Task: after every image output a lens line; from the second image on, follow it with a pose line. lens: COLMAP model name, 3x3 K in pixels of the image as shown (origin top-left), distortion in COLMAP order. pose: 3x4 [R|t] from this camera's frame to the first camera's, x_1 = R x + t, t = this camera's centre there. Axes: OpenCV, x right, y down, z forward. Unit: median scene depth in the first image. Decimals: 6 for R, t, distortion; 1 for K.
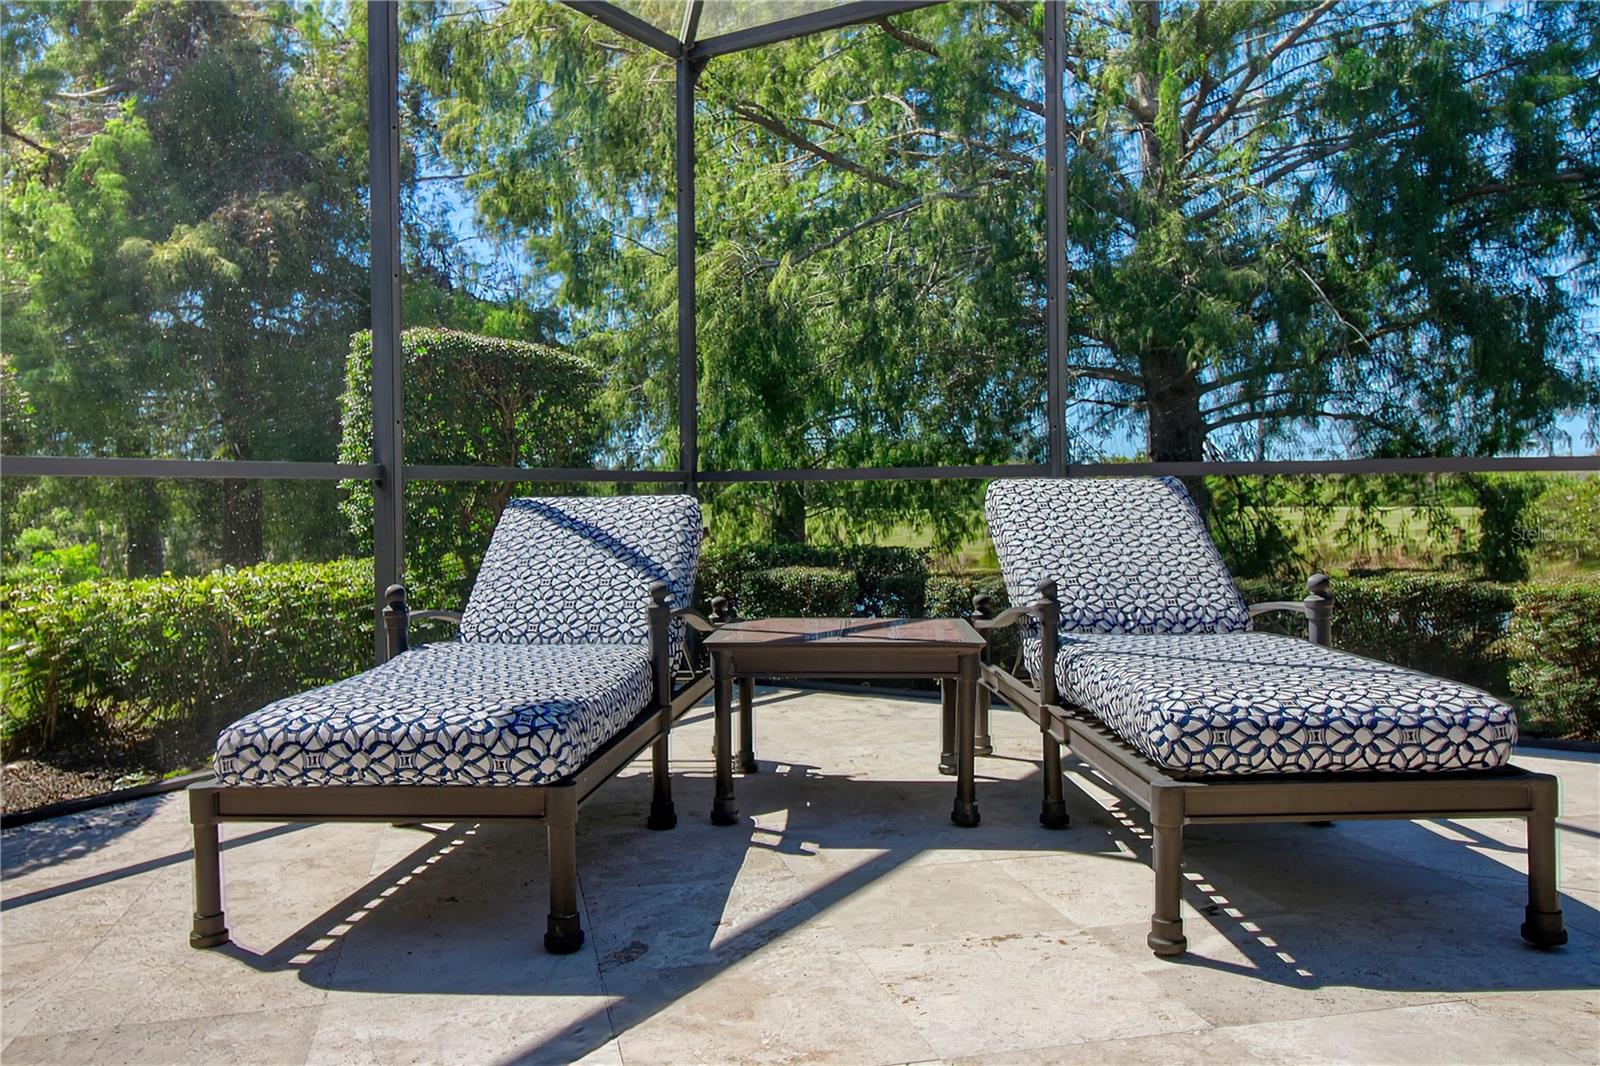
lens RADIAL K [[1250.1, 0, 777.3], [0, 1250.1, 505.2], [0, 0, 1]] dist [0.017778, -0.006833]
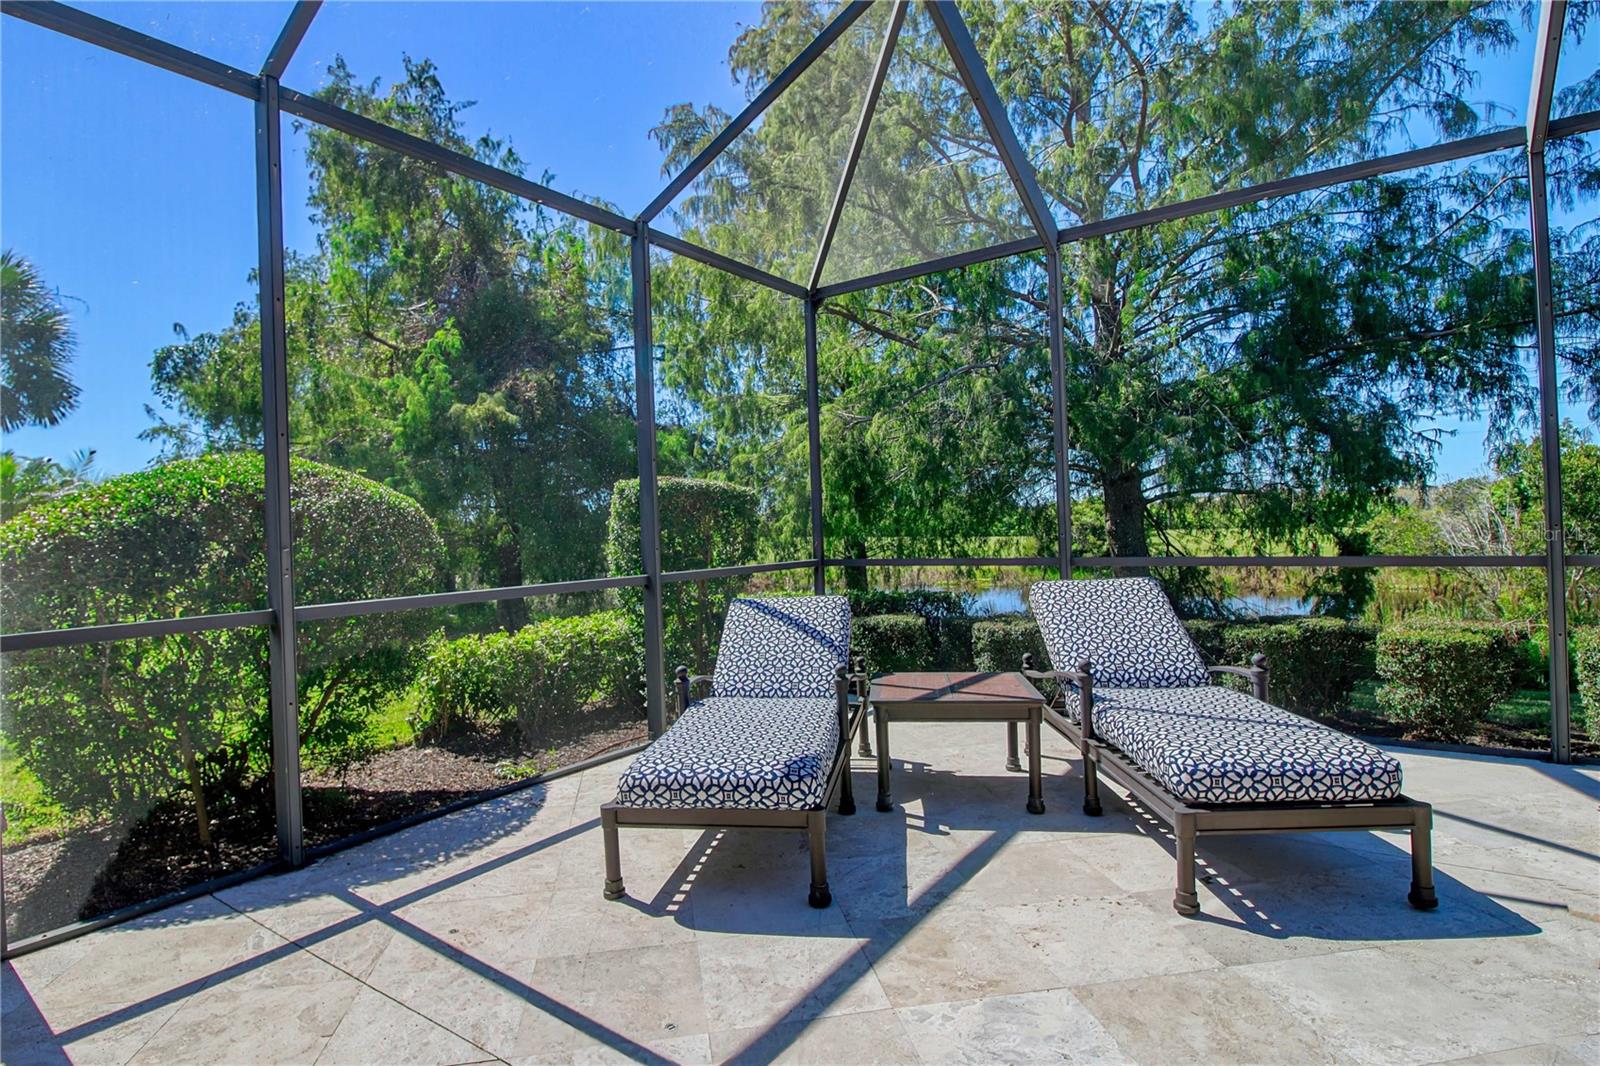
lens RADIAL K [[829.4, 0, 760.0], [0, 829.4, 530.6], [0, 0, 1]] dist [0.011476, -0.022231]
pose [[0.995613, -0.025823, -0.089936, -0.133533], [0.025059, 0.999640, -0.009607, -0.145062], [0.090152, 0.007311, 0.995901, -0.139211]]
